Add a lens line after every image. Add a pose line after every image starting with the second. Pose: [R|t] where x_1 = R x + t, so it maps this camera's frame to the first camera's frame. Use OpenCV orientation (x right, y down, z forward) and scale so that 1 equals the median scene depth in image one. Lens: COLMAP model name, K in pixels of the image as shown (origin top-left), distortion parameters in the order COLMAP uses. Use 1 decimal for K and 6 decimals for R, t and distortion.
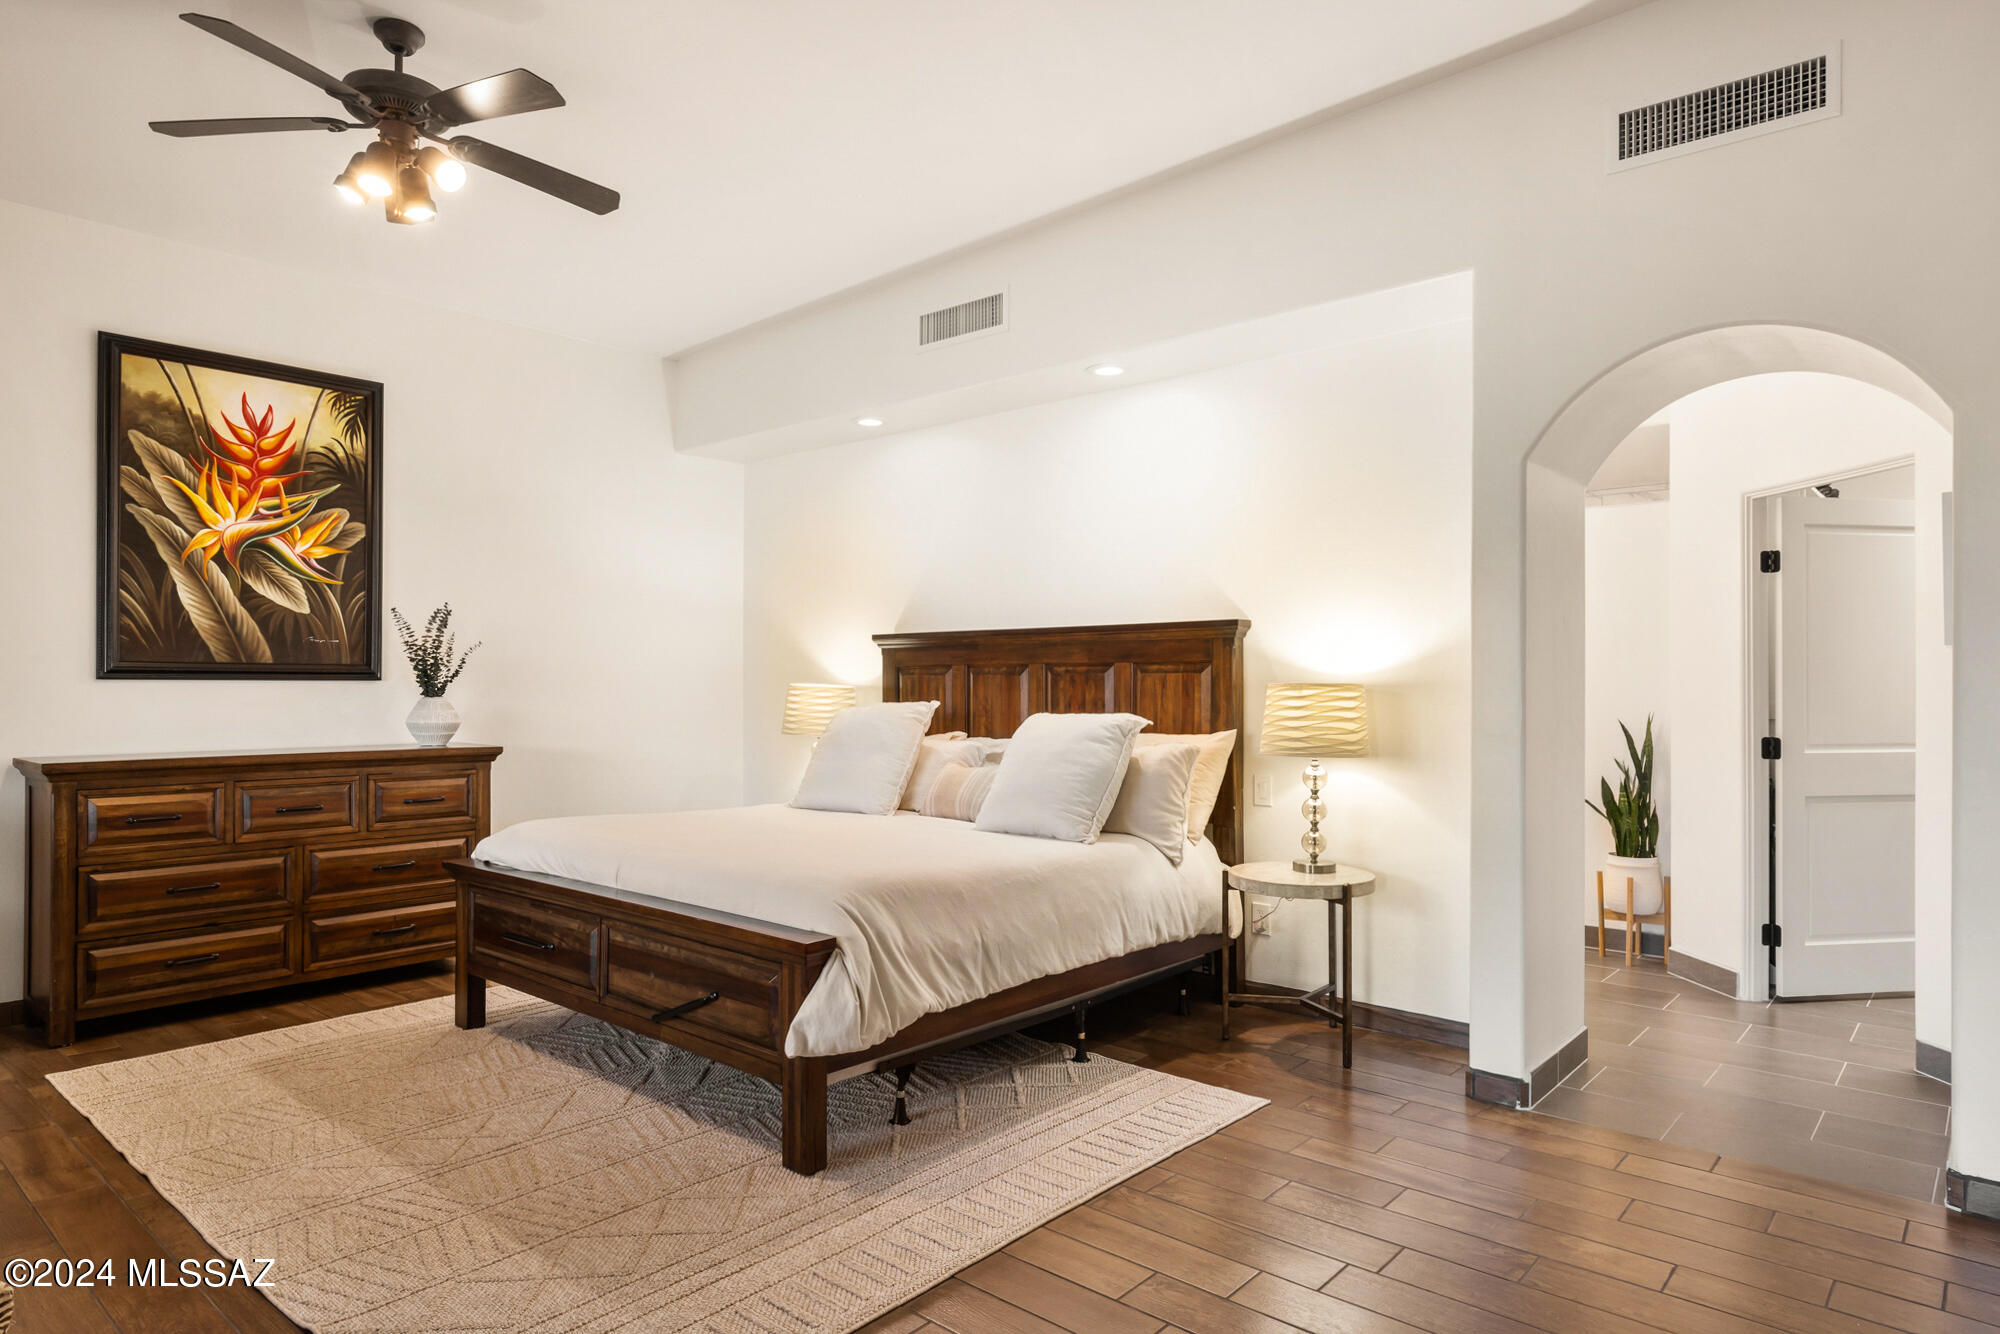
lens RADIAL K [[1169.1, 0, 997.6], [0, 1169.1, 676.9], [0, 0, 1]] dist [0.000892, 0.001335]
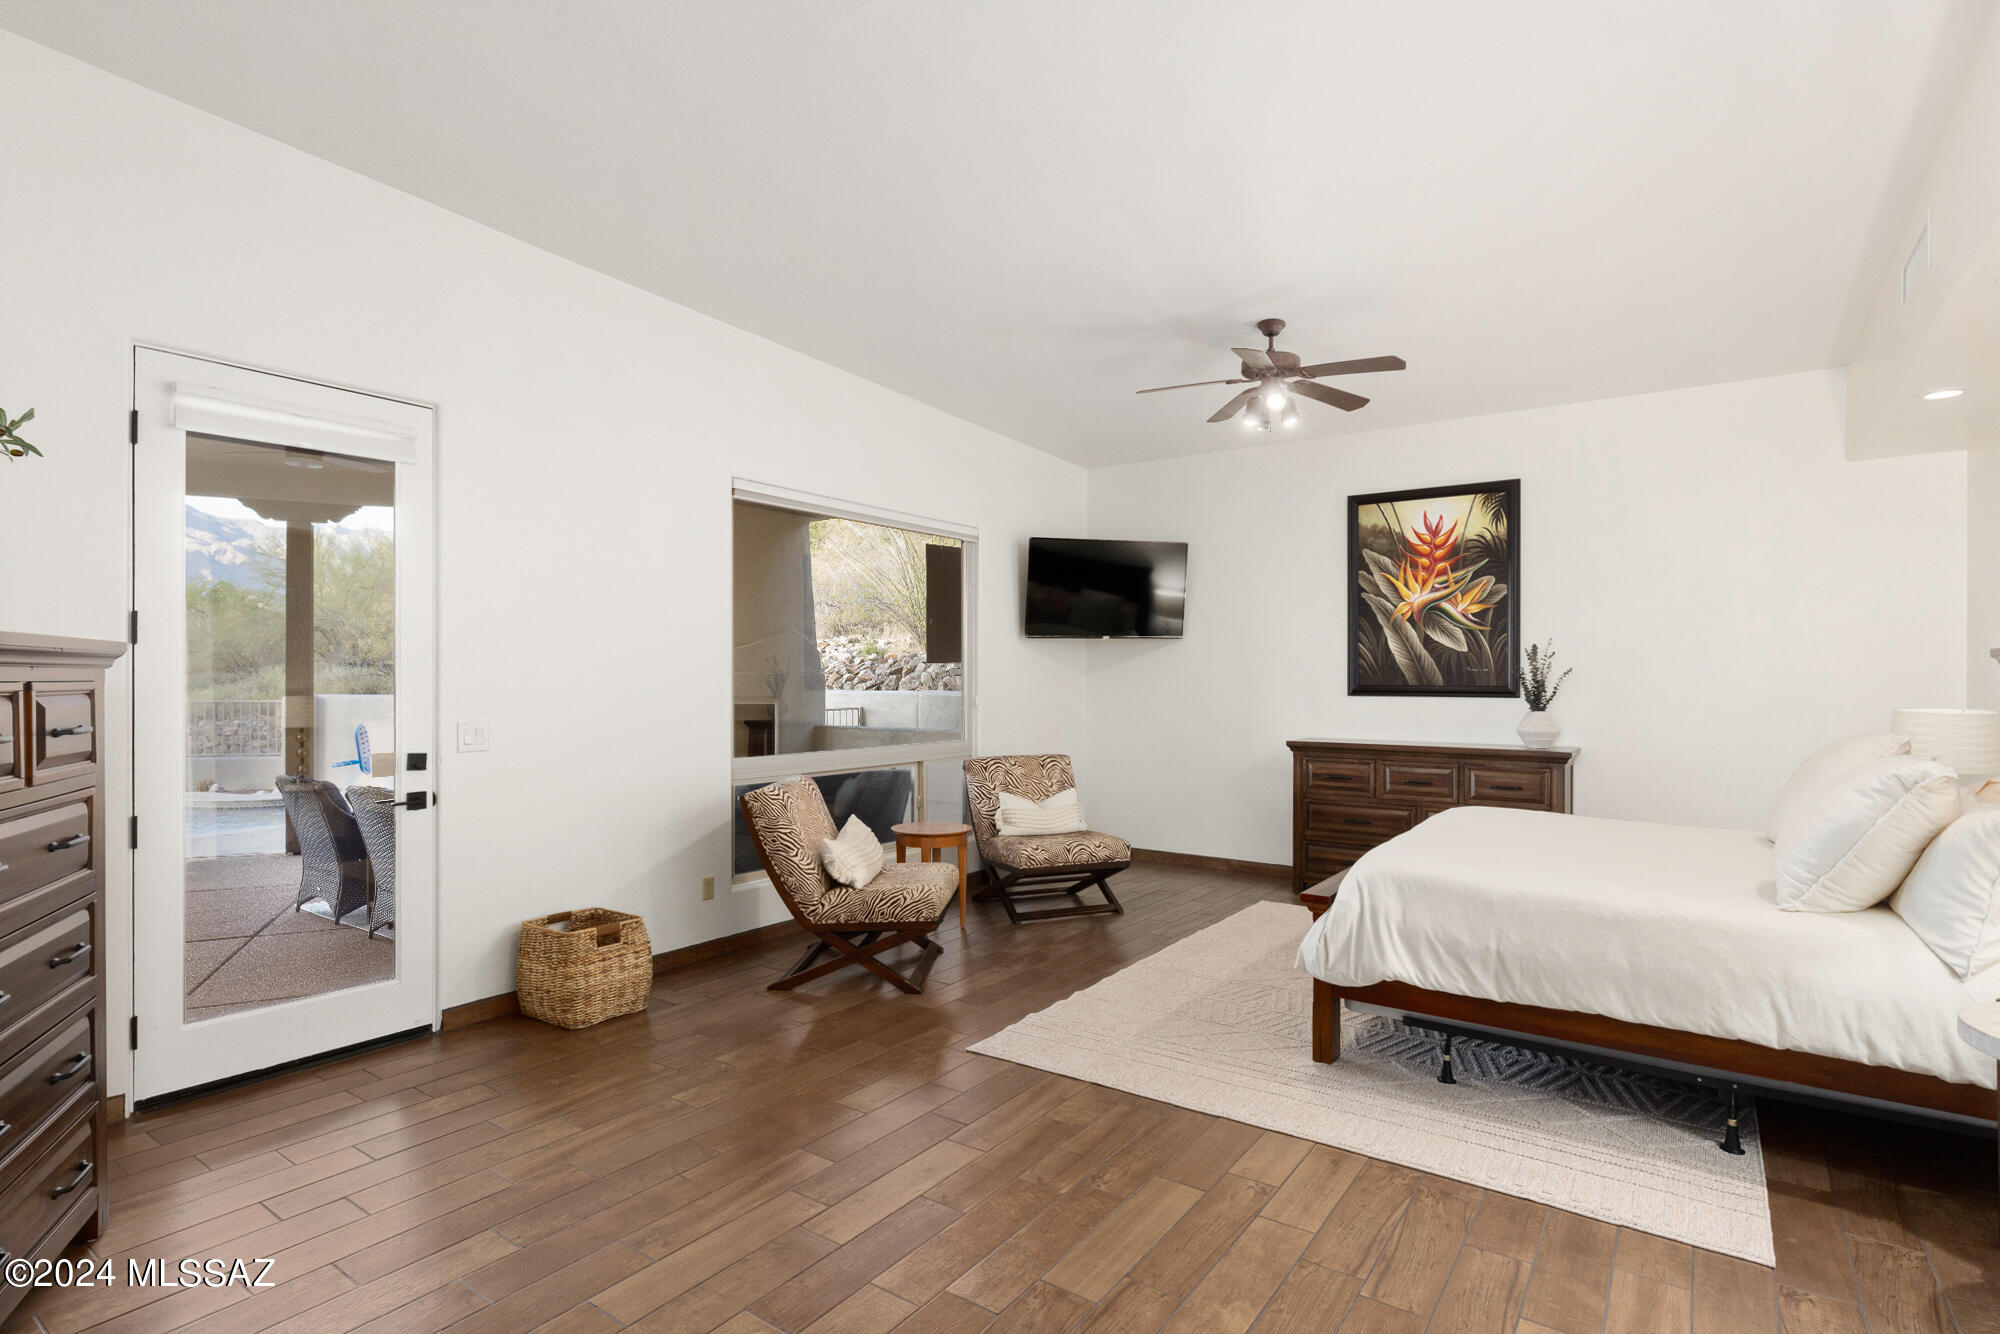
lens RADIAL K [[997.0, 0, 1000.0], [0, 997.0, 667.0], [0, 0, 1]] dist [0.003101, 0.001008]
pose [[0.107648, -0.014827, -0.994079, 0.607235], [0.002949, 0.999889, -0.014594, -0.019063], [0.994185, -0.001360, 0.107680, 0.300413]]
